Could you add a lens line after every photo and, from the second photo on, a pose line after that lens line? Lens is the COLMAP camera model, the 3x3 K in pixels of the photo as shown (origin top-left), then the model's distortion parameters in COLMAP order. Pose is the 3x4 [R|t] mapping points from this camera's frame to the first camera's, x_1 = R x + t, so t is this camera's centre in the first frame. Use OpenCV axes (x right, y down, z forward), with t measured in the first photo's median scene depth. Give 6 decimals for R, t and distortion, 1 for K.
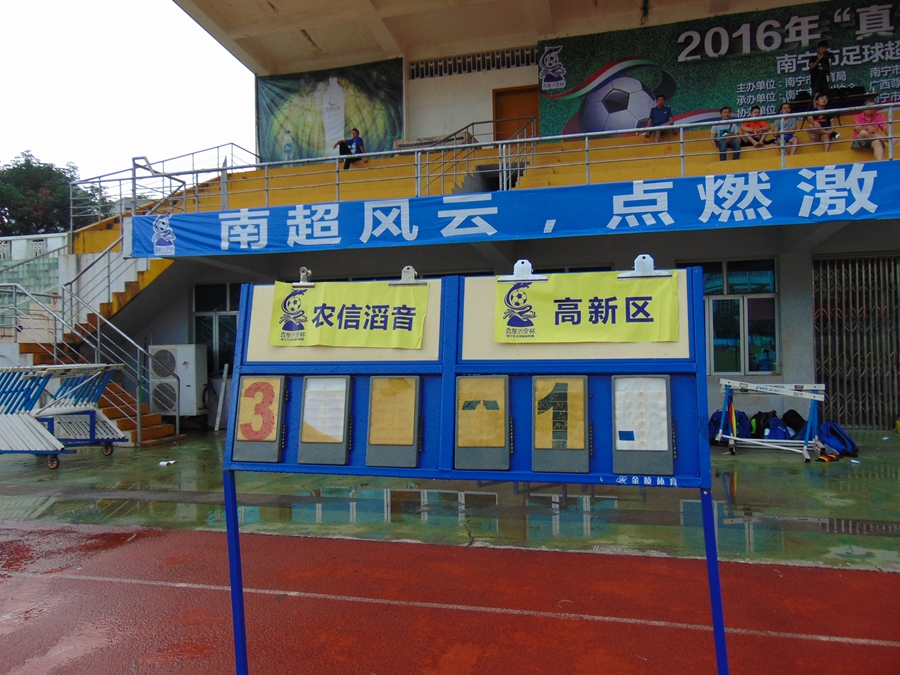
lens RADIAL K [[645.7, 0, 450.0], [0, 645.7, 337.5], [0, 0, 1]] dist [-0.030779, 0.052858]
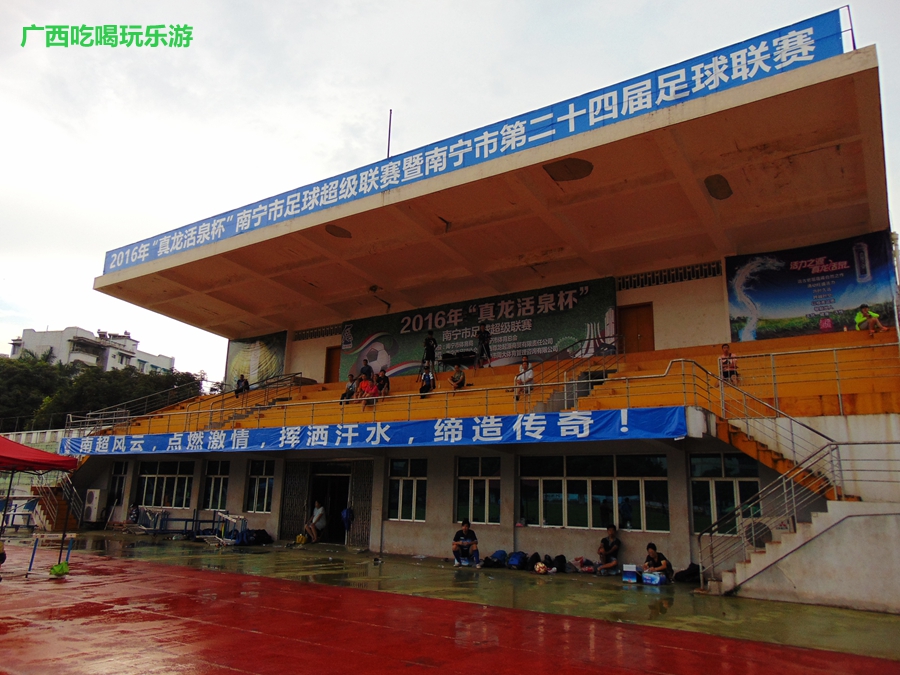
lens RADIAL K [[645.7, 0, 450.0], [0, 645.7, 337.5], [0, 0, 1]] dist [-0.030779, 0.052858]
pose [[0.944022, -0.039141, -0.327551, 1.096949], [-0.038410, 0.973140, -0.226988, -0.031099], [0.327637, 0.226863, 0.917162, -0.572892]]
